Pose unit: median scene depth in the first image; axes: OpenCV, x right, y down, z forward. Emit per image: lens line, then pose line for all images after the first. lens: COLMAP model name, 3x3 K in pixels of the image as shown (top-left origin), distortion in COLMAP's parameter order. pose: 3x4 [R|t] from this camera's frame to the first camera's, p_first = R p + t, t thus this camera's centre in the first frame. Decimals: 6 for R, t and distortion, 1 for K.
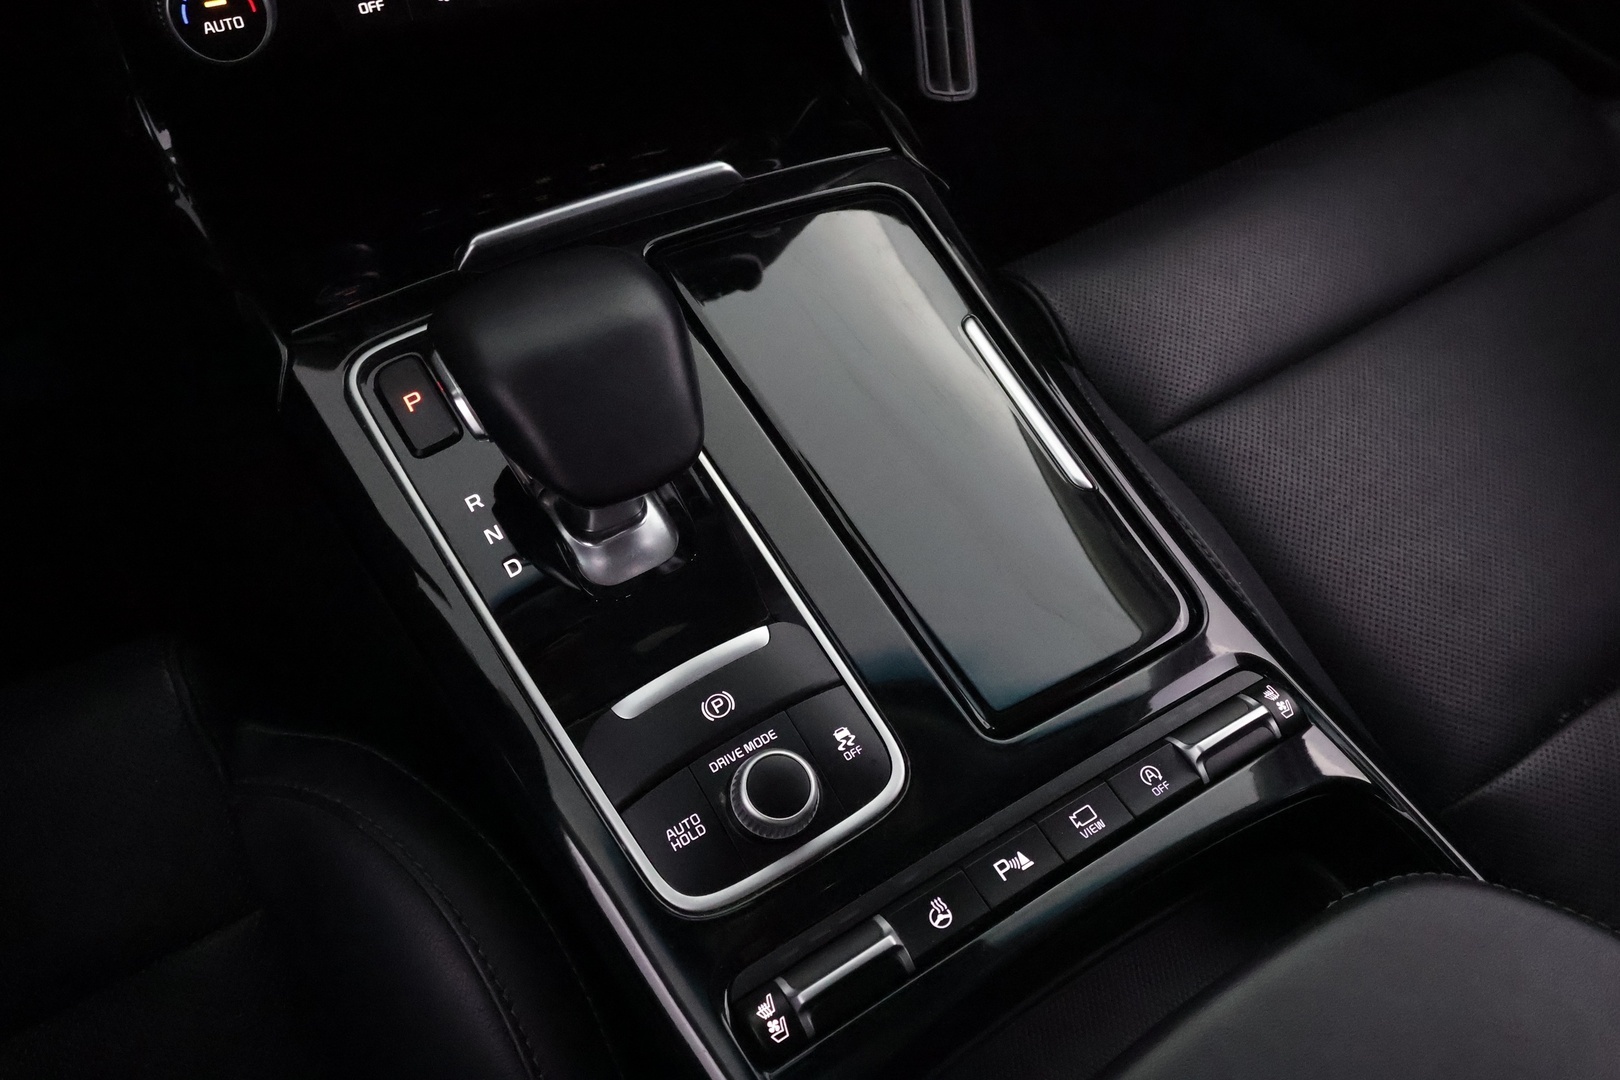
lens RADIAL K [[1267.2, 0, 813.4], [0, 1267.2, 543.2], [0, 0, 1]] dist [0.002054, -0.004405]
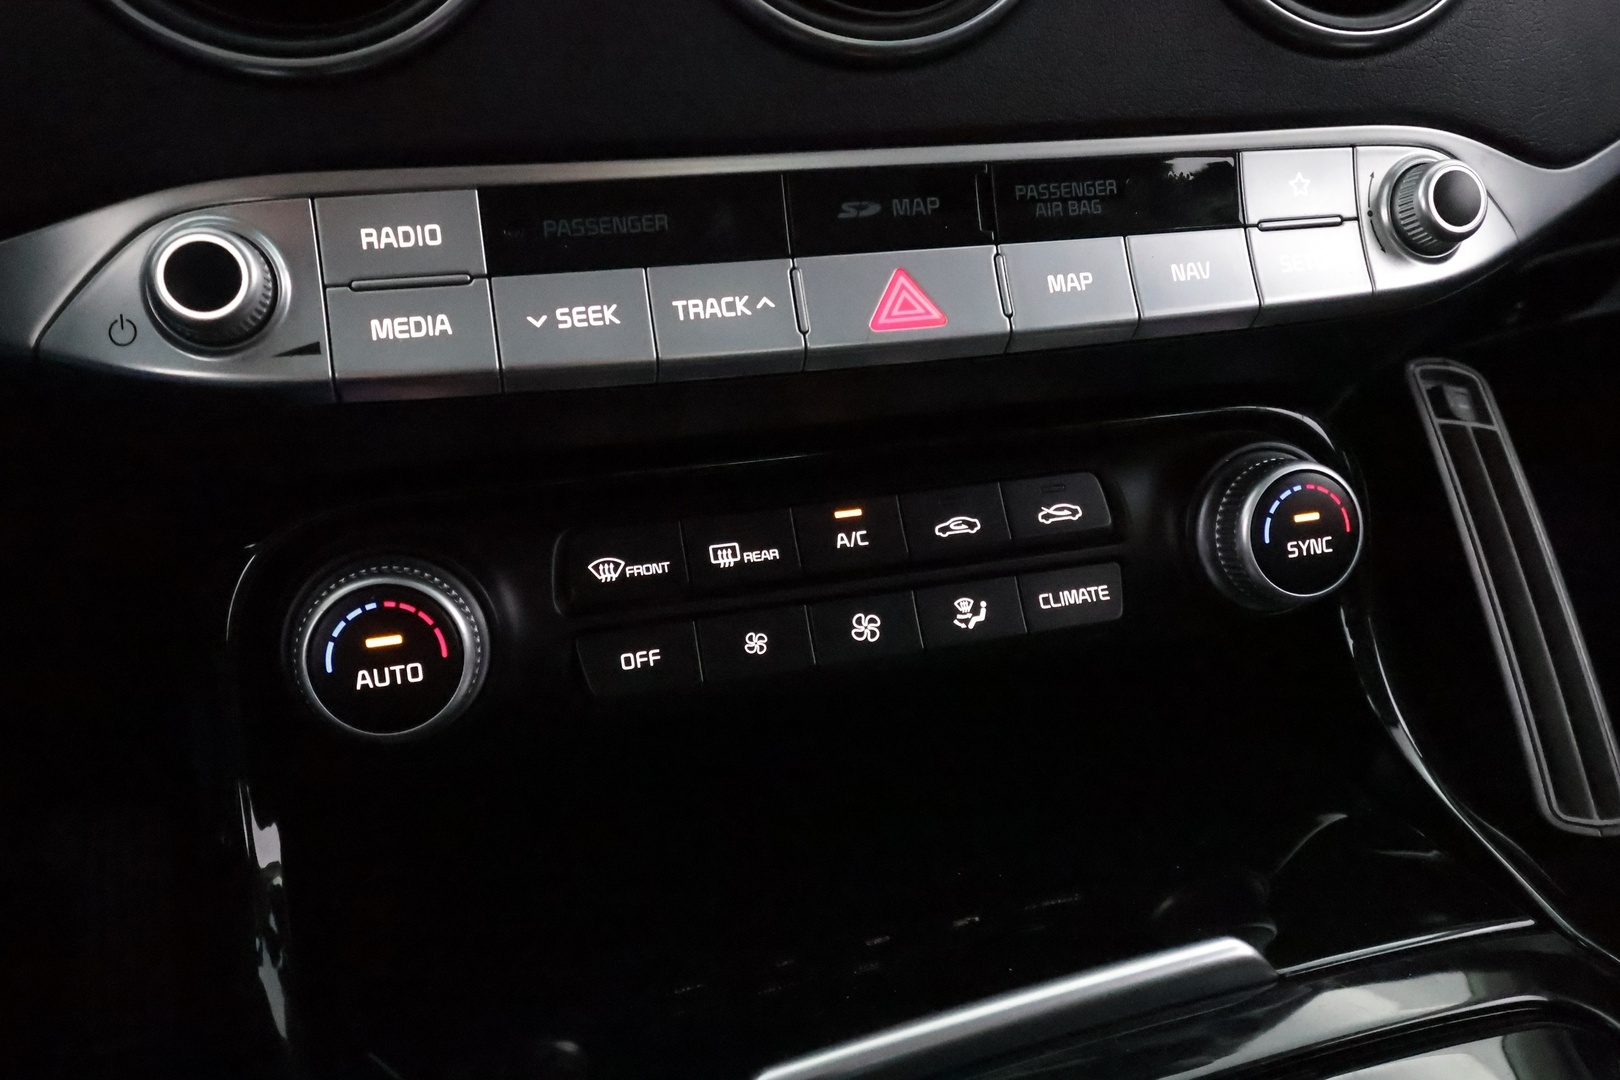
lens RADIAL K [[1227.5, 0, 797.5], [0, 1227.5, 535.9], [0, 0, 1]] dist [-0.010780, 0.001869]
pose [[0.976147, -0.013827, -0.216669, -0.156517], [-0.100879, 0.854814, -0.509035, -0.193770], [0.192250, 0.518750, 0.833029, 0.527802]]
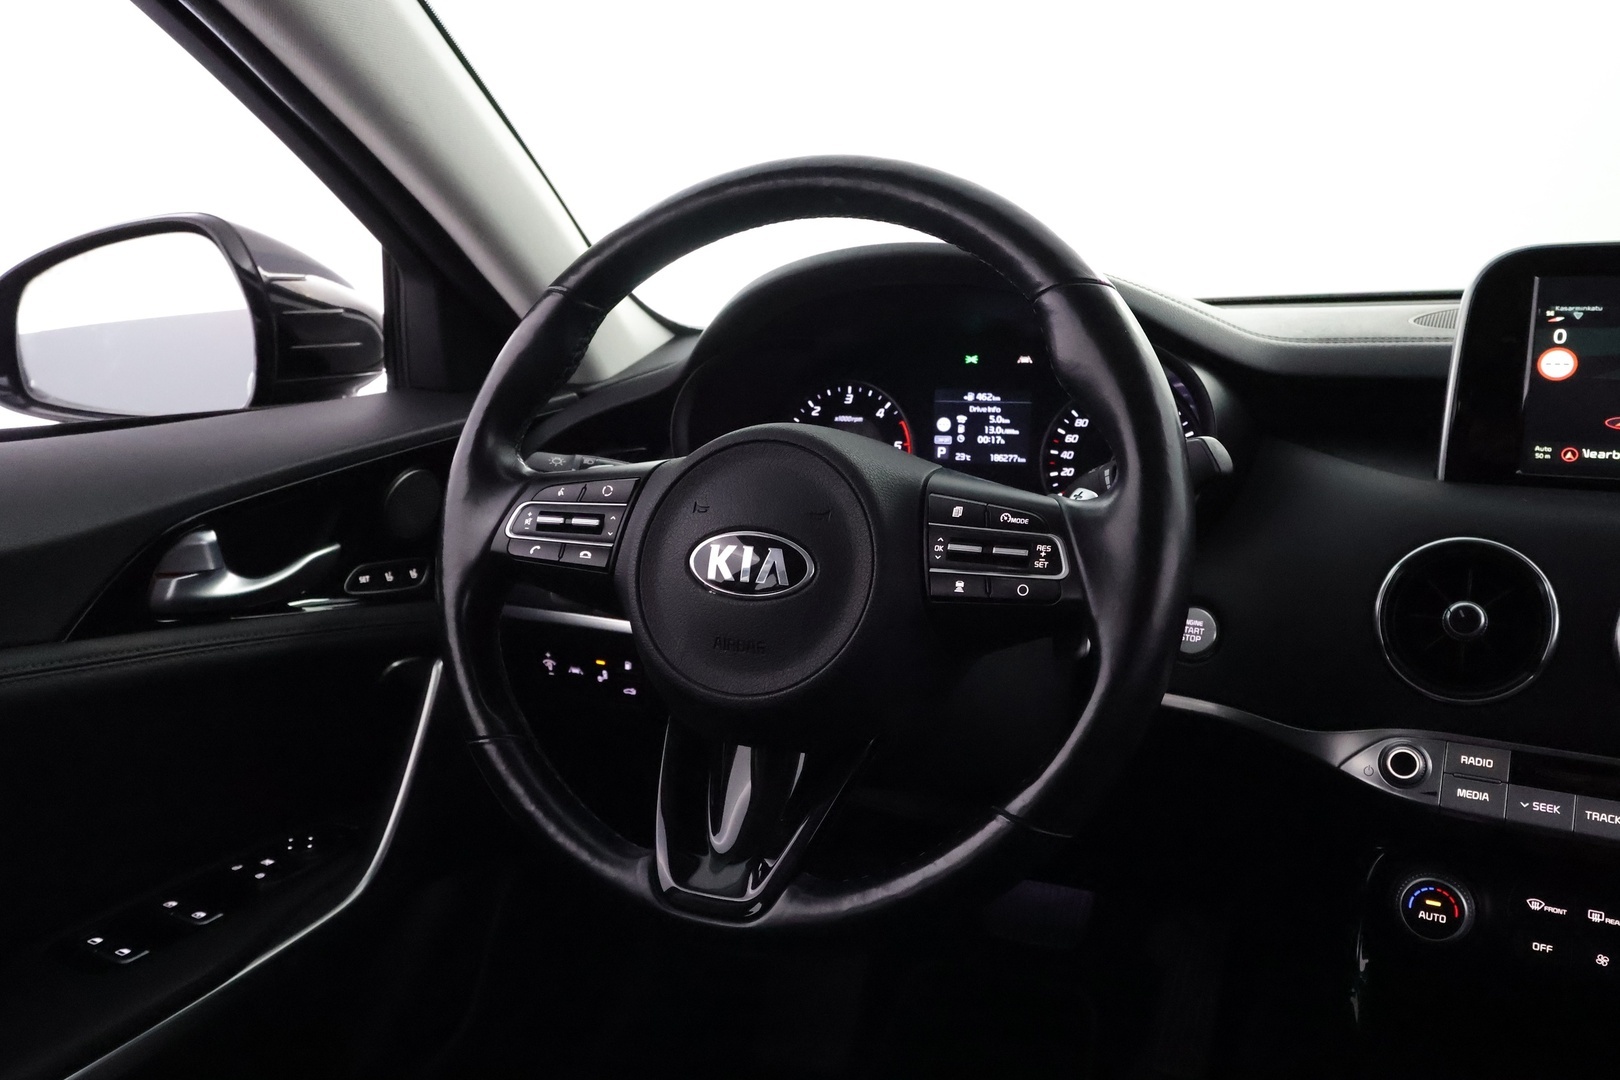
lens RADIAL K [[1267.2, 0, 819.0], [0, 1267.2, 545.9], [0, 0, 1]] dist [0.002054, -0.004405]
pose [[0.572276, 0.094869, -0.814555, 0.323437], [-0.620579, 0.699418, -0.354536, 0.287661], [0.536080, 0.708388, 0.459134, -0.433040]]
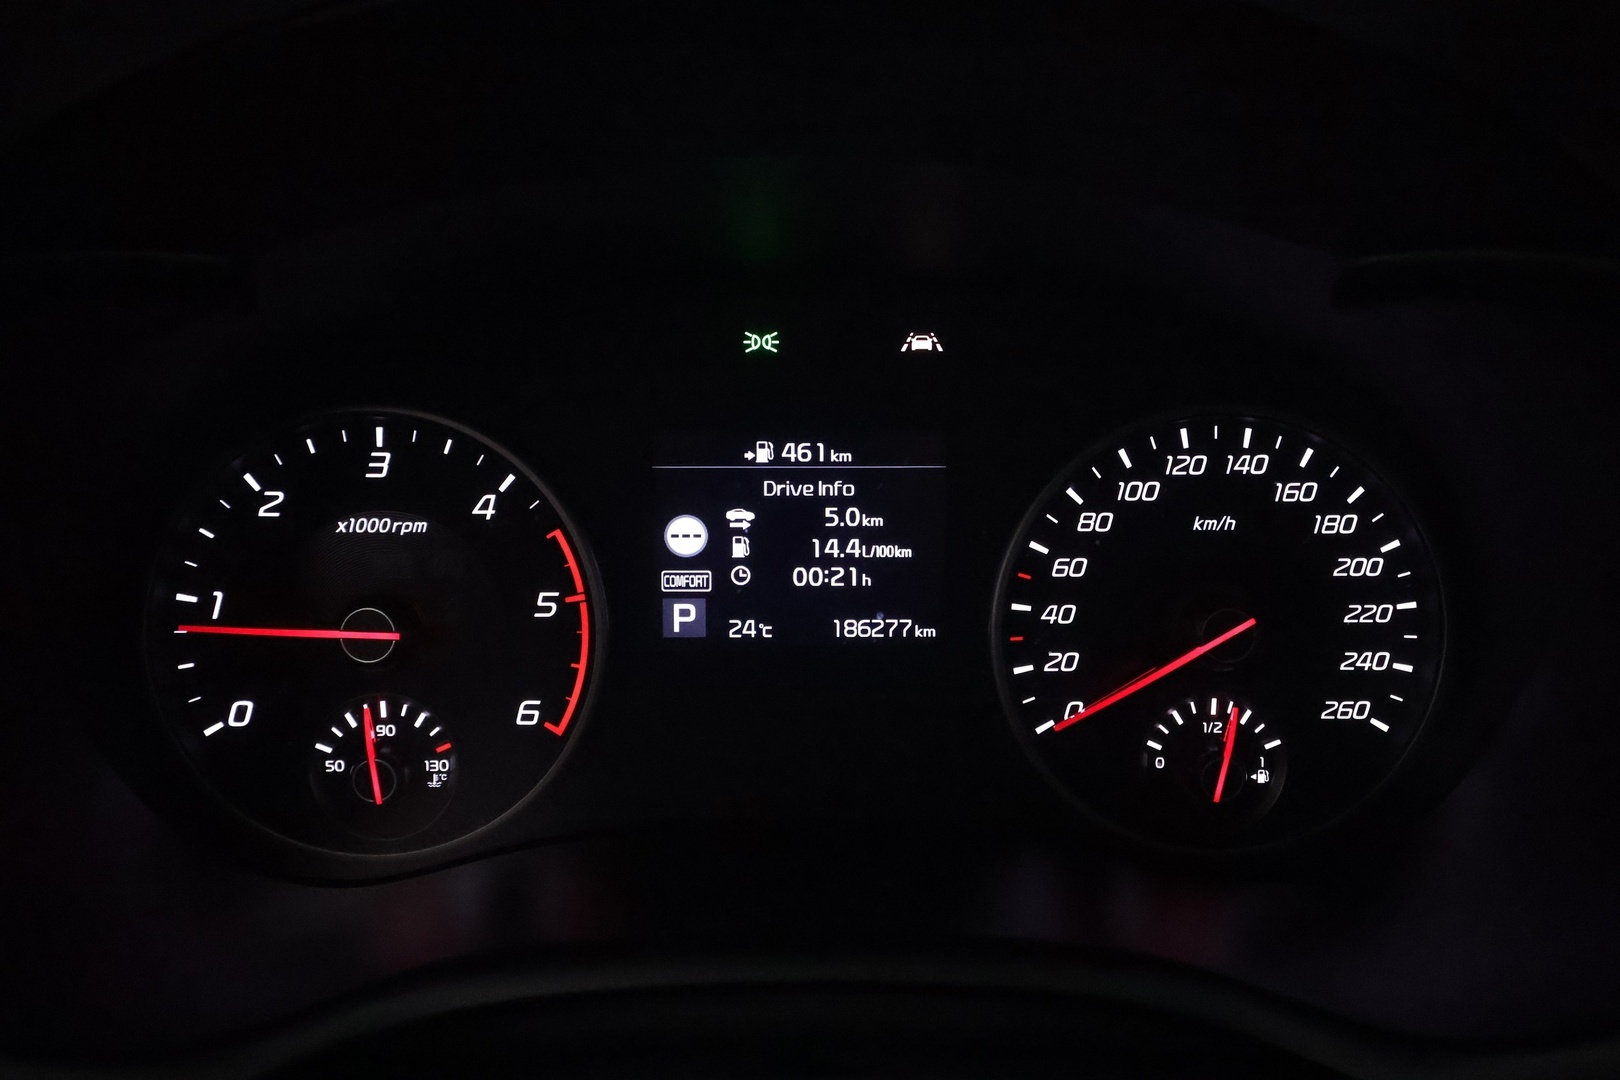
lens RADIAL K [[1267.2, 0, 813.6], [0, 1267.2, 541.2], [0, 0, 1]] dist [0.002054, -0.004405]
pose [[0.849338, 0.050877, -0.525392, -0.923575], [-0.390010, 0.731202, -0.559675, -0.392258], [0.355693, 0.680261, 0.640880, 0.102174]]
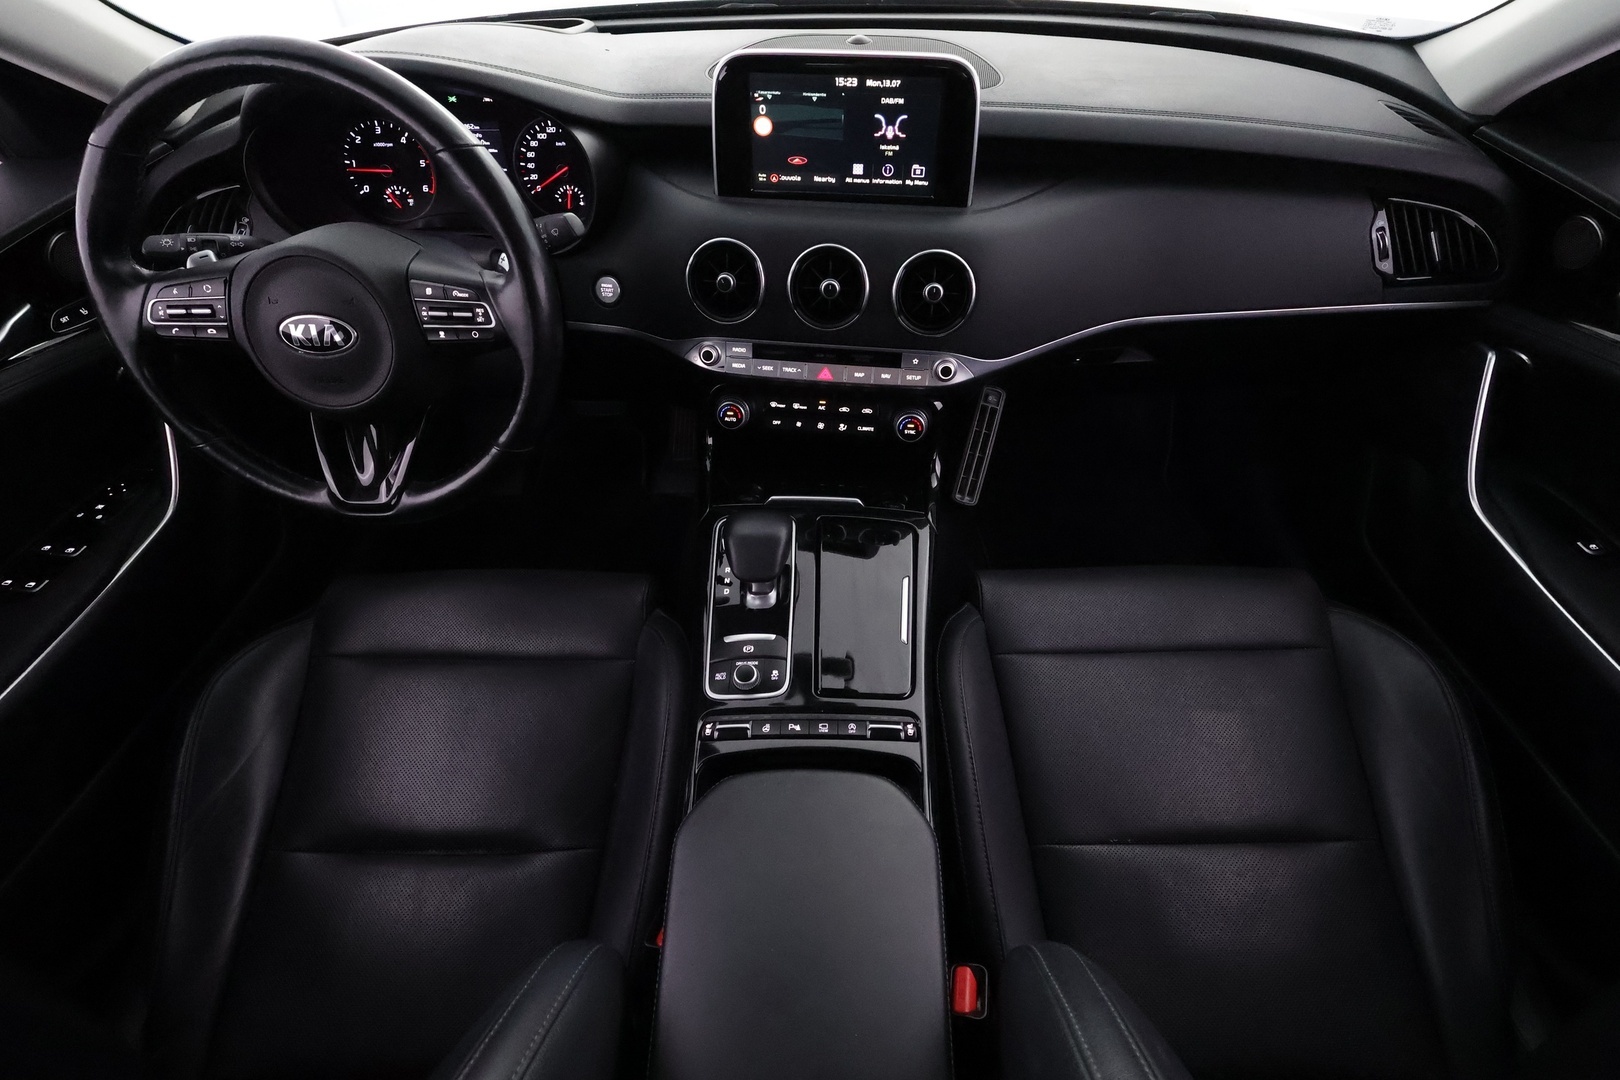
lens RADIAL K [[738.7, 0, 812.9], [0, 738.7, 540.2], [0, 0, 1]] dist [0.000953, 0.001804]
pose [[0.834909, 0.339157, -0.433474, 0.712813], [-0.401810, 0.913825, -0.058930, -0.076522], [0.376133, 0.223375, 0.899237, -0.661480]]
